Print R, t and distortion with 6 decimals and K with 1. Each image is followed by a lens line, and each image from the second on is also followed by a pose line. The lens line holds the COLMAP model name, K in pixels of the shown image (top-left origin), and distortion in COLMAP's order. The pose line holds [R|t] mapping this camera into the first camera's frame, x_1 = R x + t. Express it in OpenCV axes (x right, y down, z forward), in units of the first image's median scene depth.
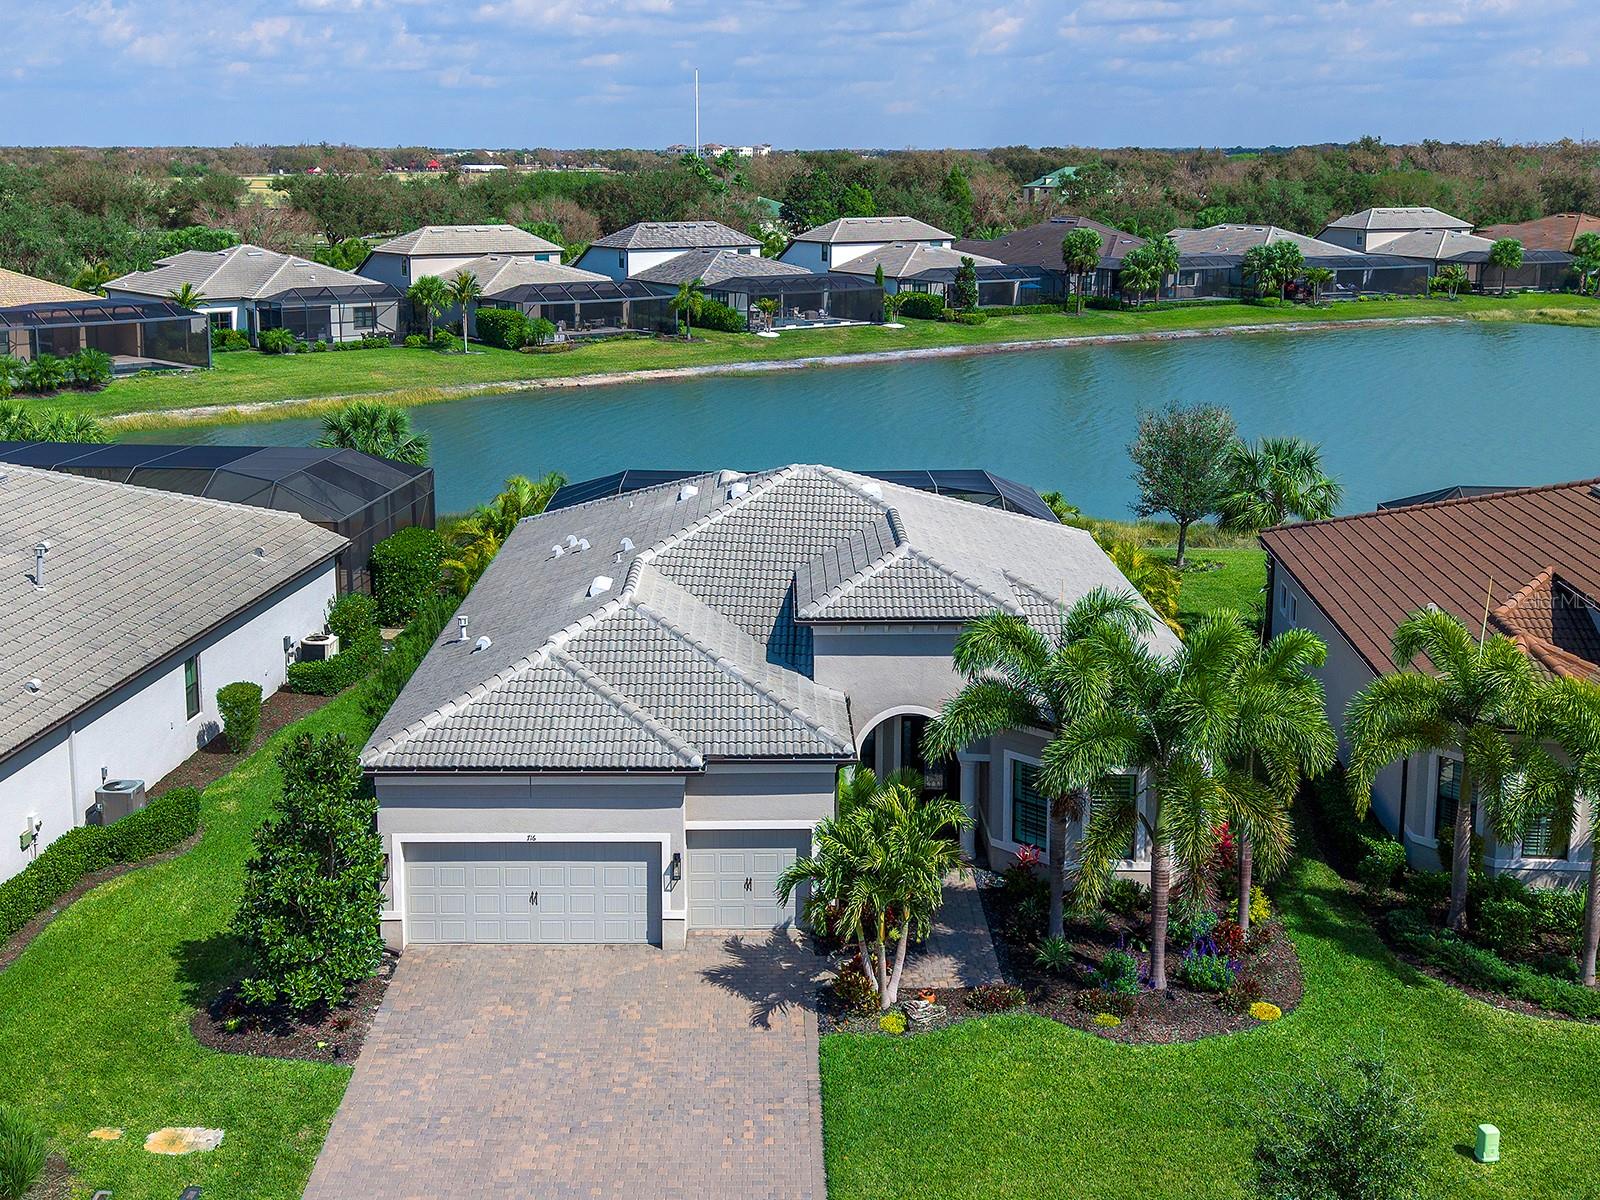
lens RADIAL K [[1654.6, 0, 778.8], [0, 1654.6, 595.6], [0, 0, 1]] dist [0.120619, -0.308678]
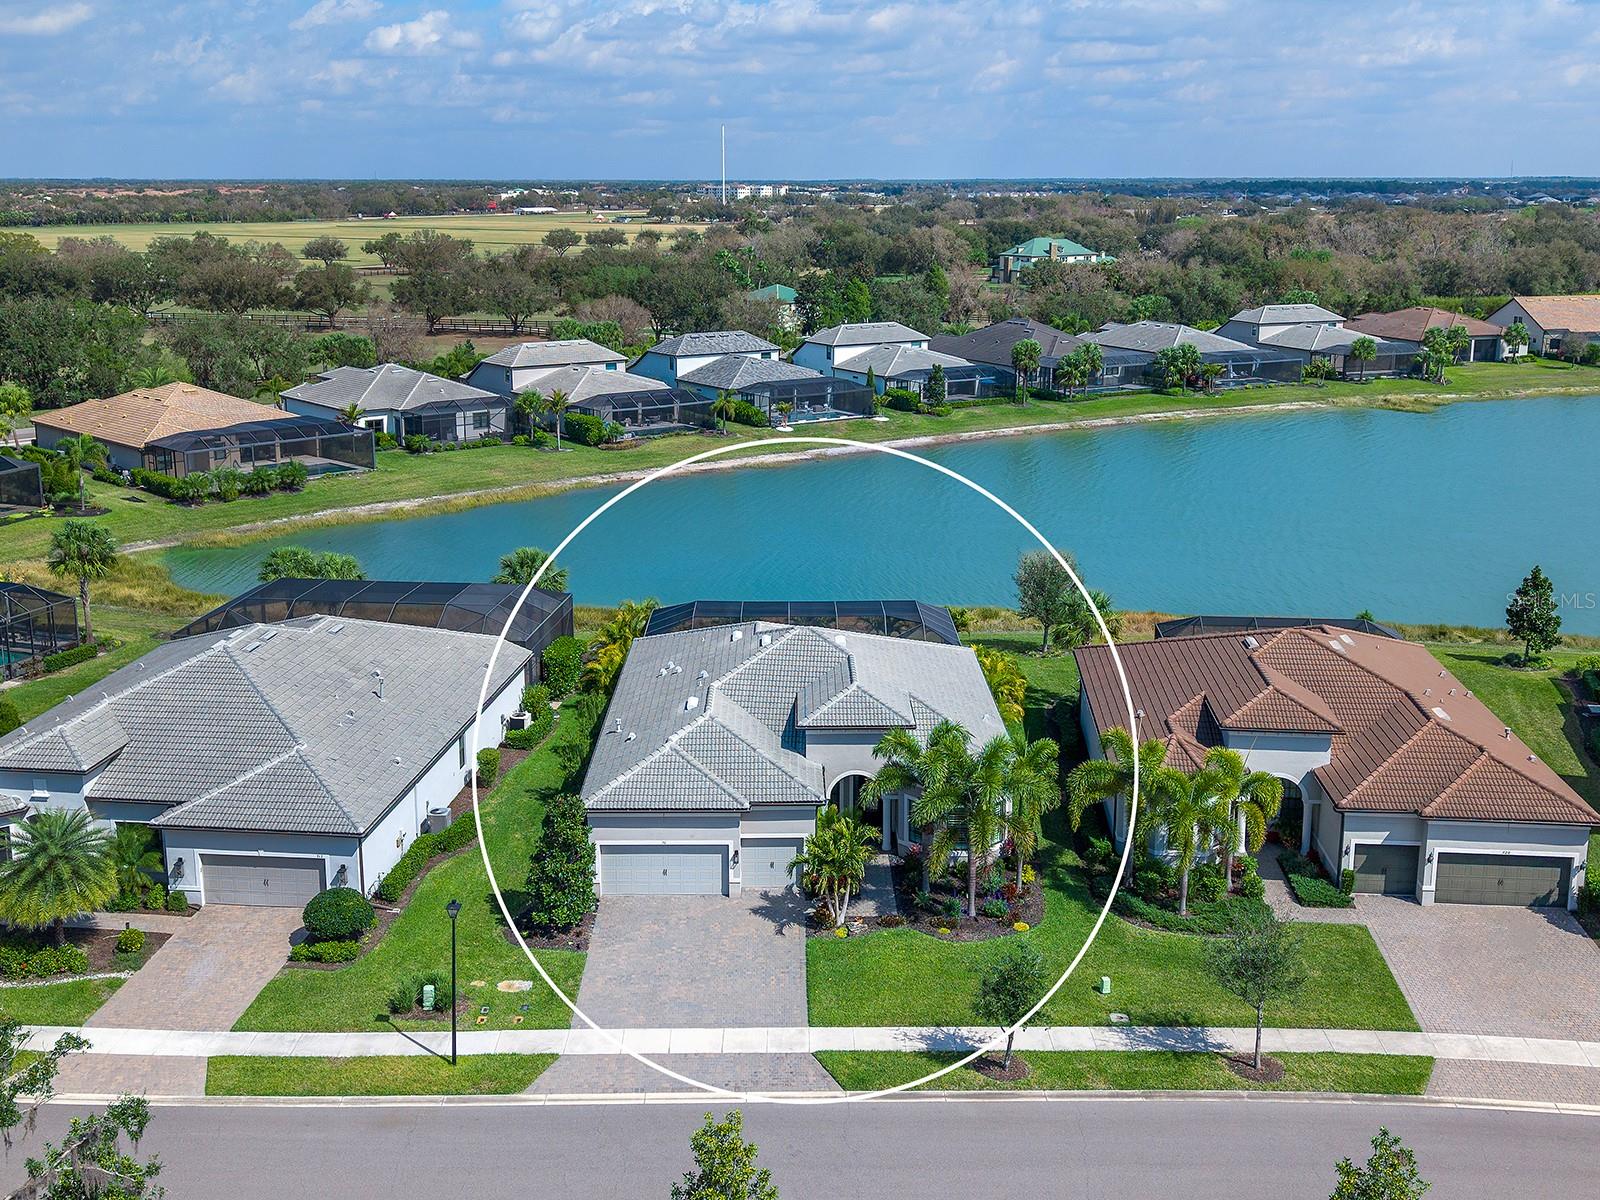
lens RADIAL K [[1683.0, 0, 800.0], [0, 1683.0, 600.0], [0, 0, 1]] dist [0.131040, -0.397864]
pose [[0.999998, -0.002175, 0.000077, 0.011247], [0.002170, 0.999109, 0.042150, -0.166343], [-0.000169, -0.042150, 0.999111, -0.732642]]
